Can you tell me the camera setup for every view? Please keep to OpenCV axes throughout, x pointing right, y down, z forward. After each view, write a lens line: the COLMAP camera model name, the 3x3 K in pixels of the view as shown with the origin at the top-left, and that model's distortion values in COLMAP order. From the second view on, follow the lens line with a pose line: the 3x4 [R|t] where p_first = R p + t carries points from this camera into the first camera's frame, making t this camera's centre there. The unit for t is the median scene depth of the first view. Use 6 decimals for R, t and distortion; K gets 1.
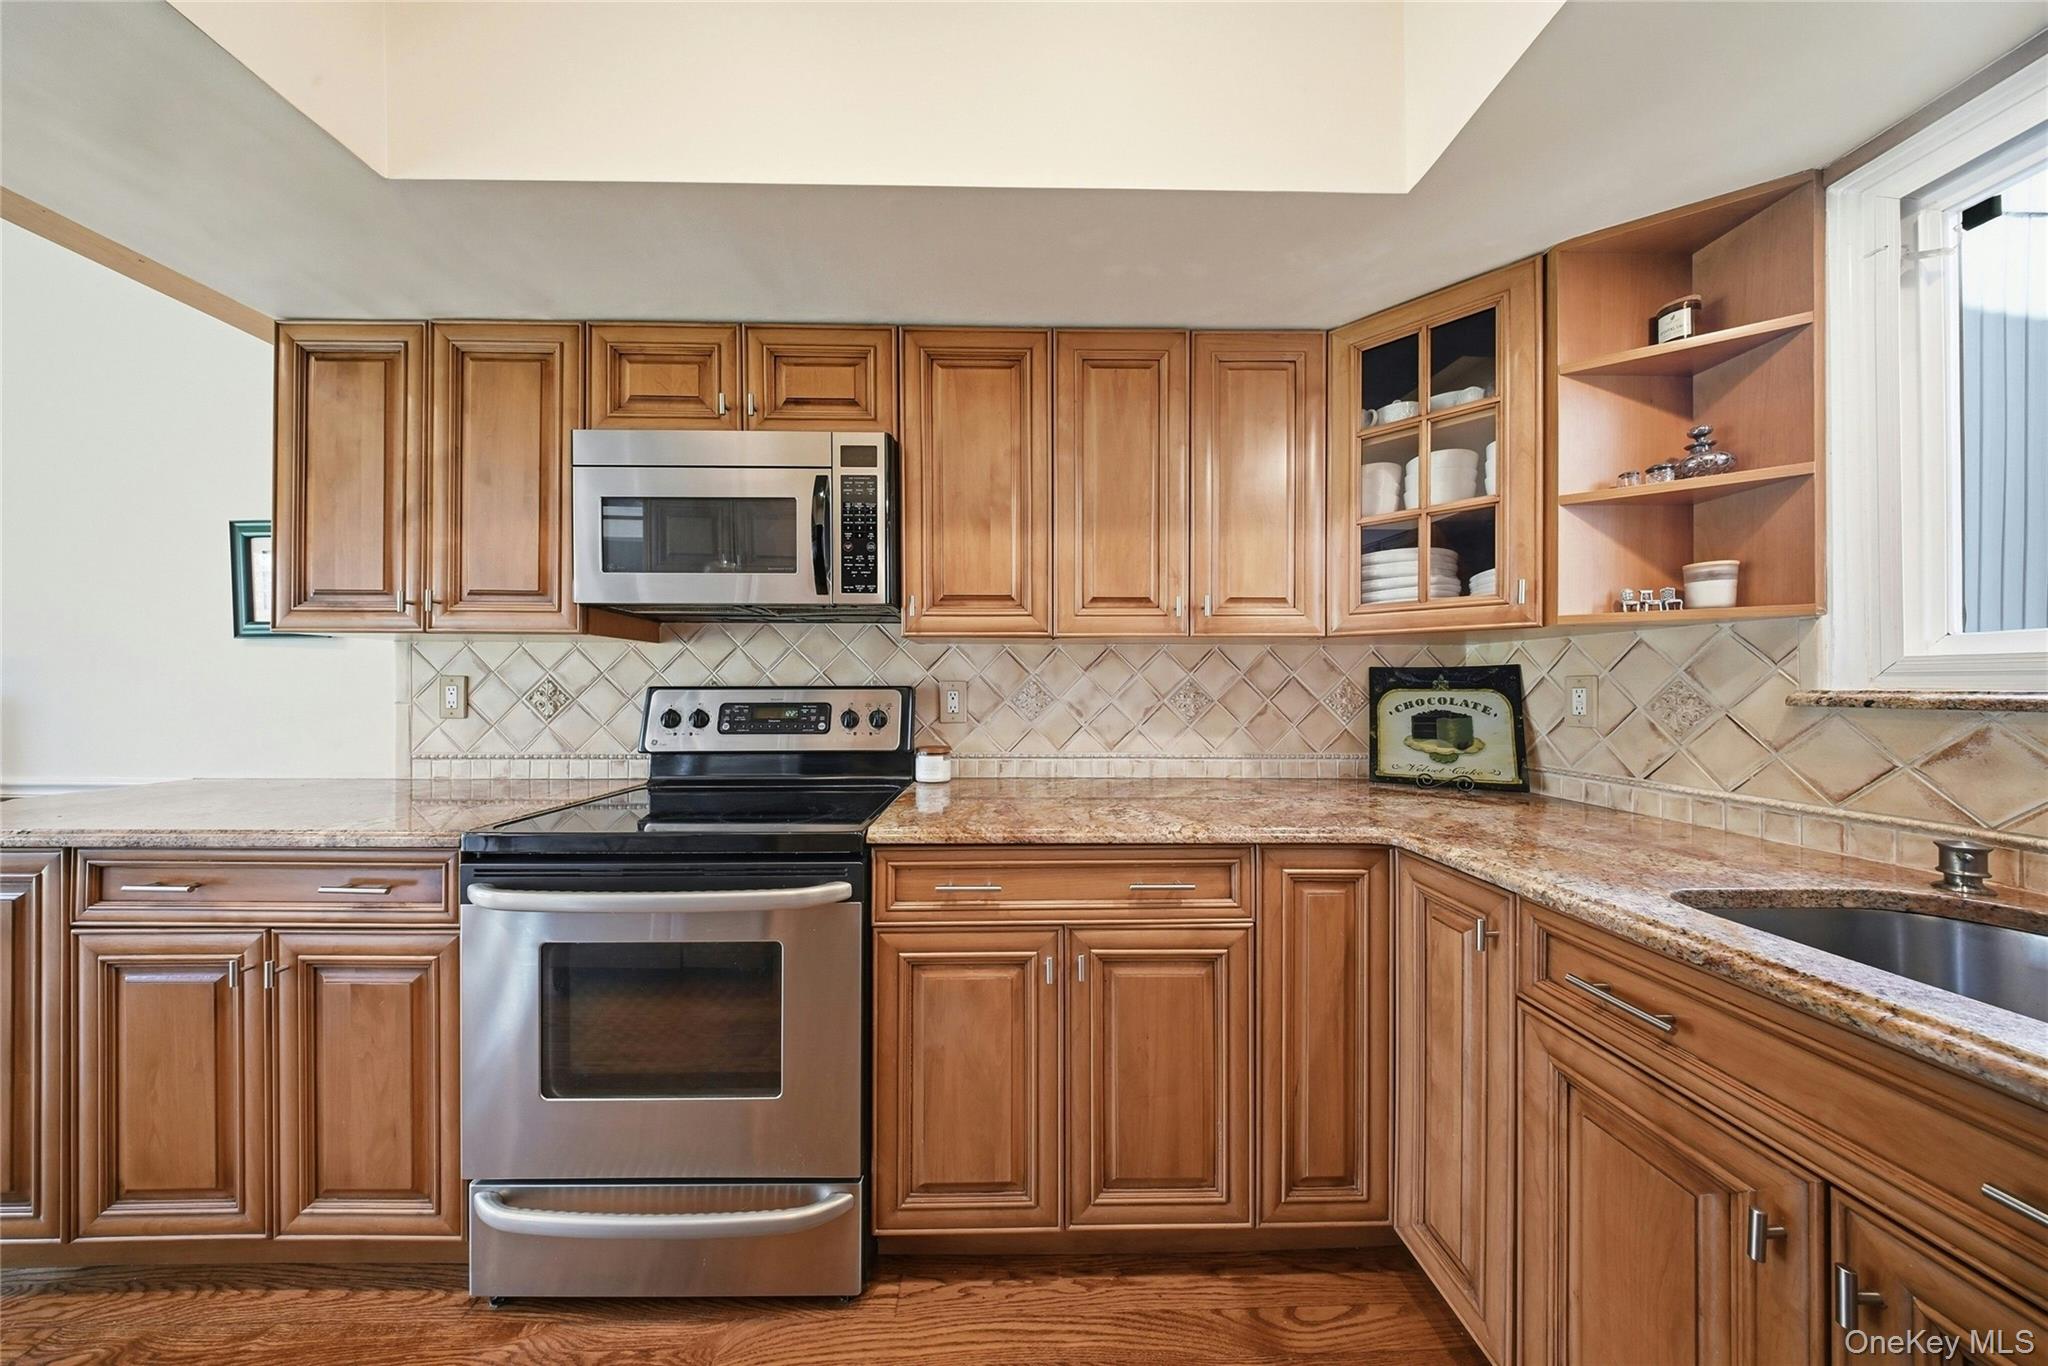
lens RADIAL K [[604.8, 0, 1016.9], [0, 604.8, 682.2], [0, 0, 1]] dist [-0.000934, -0.000044]
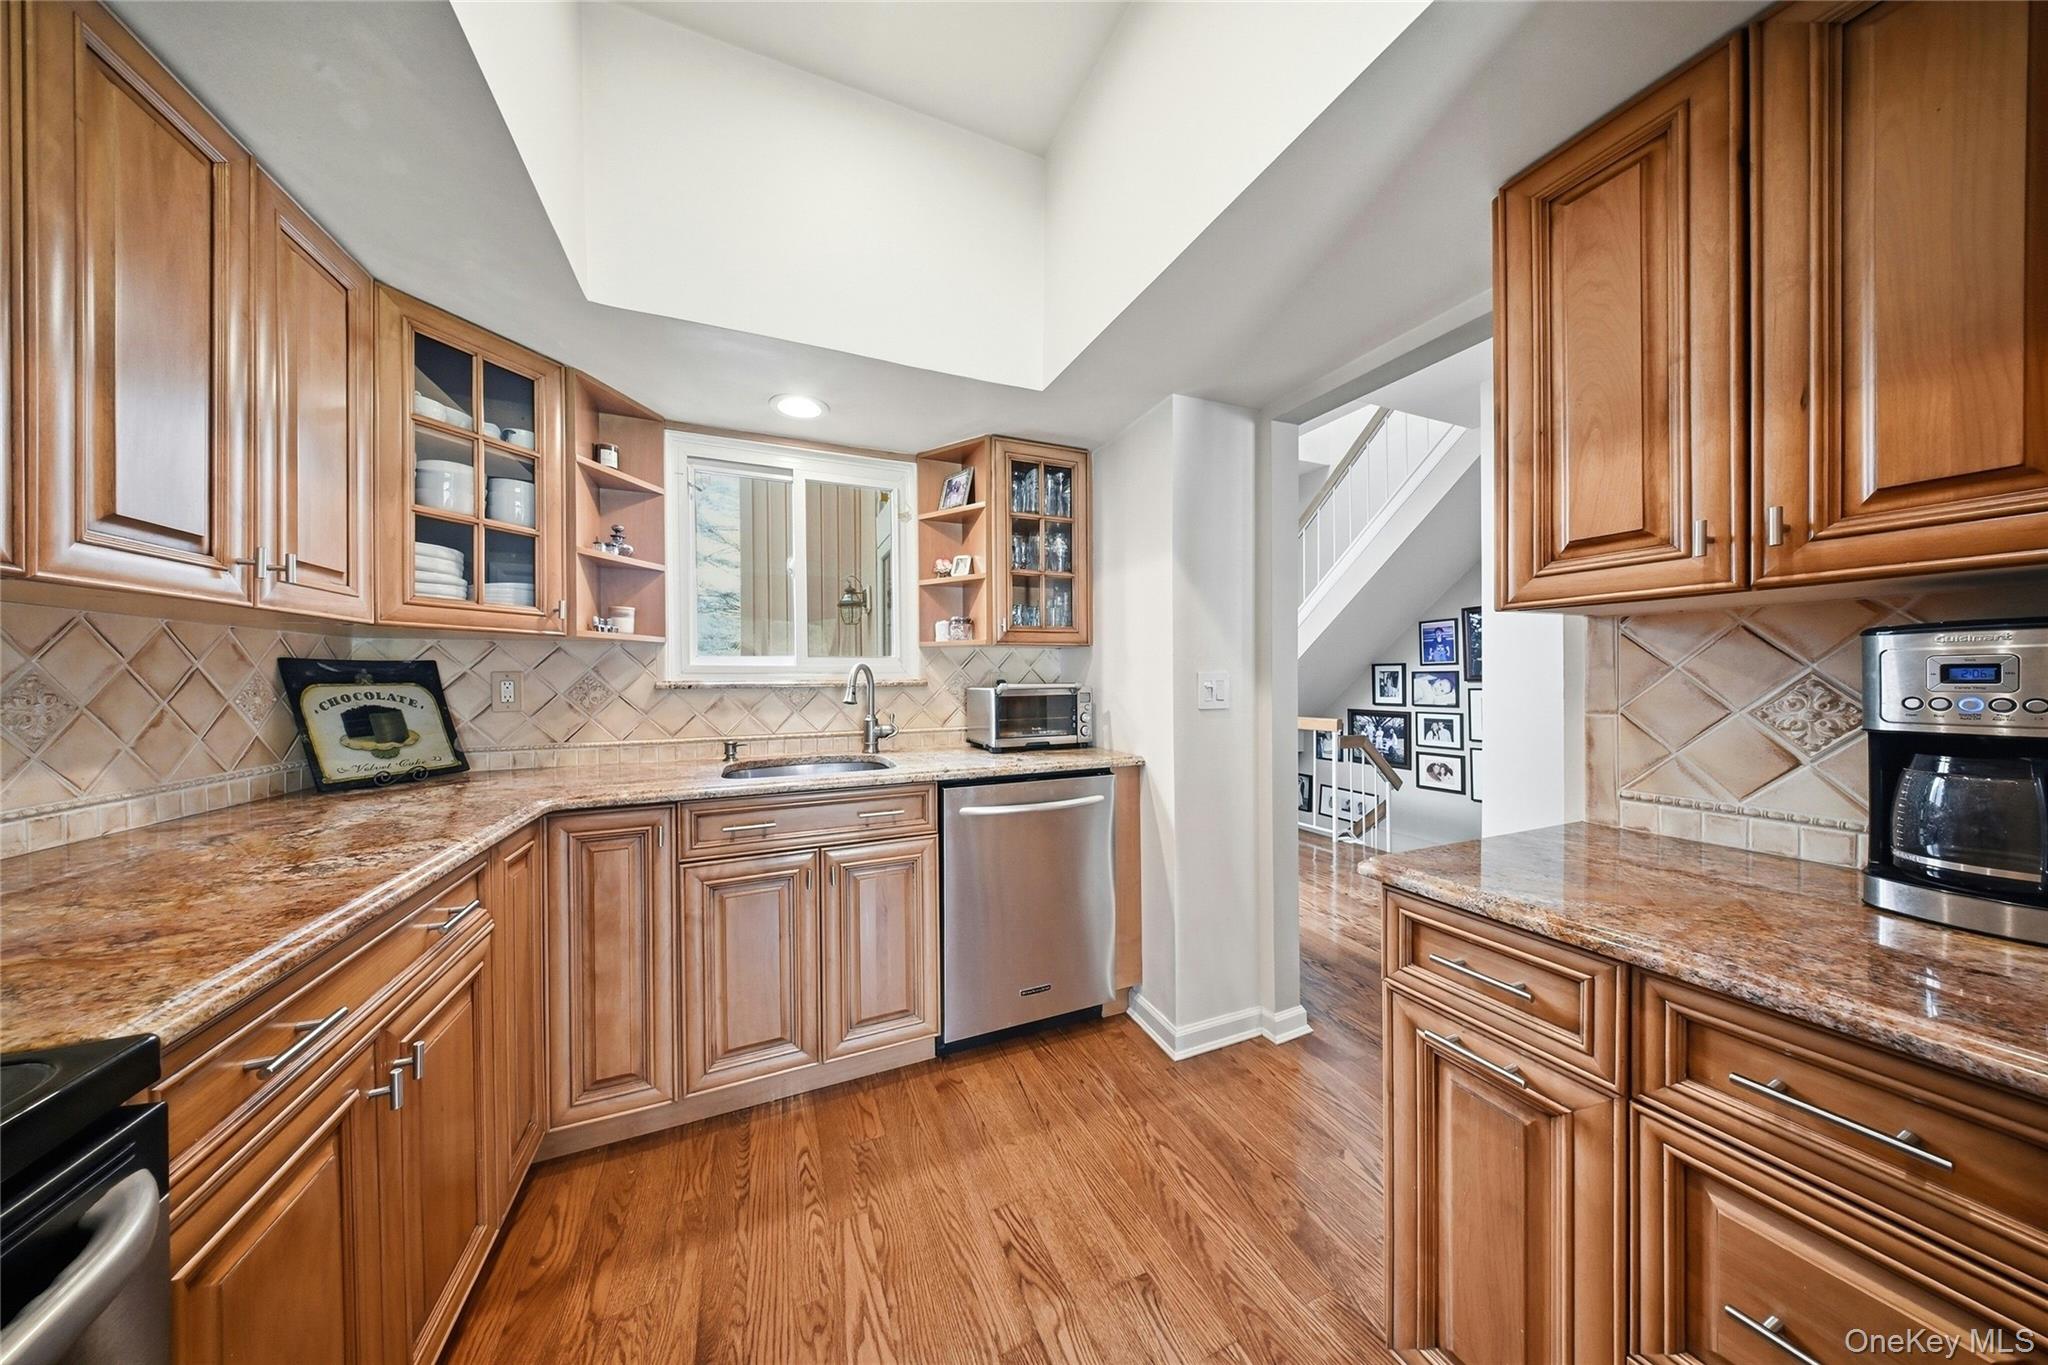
lens RADIAL K [[604.8, 0, 1023.8], [0, 604.8, 680.7], [0, 0, 1]] dist [-0.000934, -0.000044]
pose [[-0.383176, -0.004934, 0.923662, -0.600113], [-0.001495, 0.999988, 0.004722, 0.000798], [-0.923674, 0.000429, -0.383178, 0.420114]]
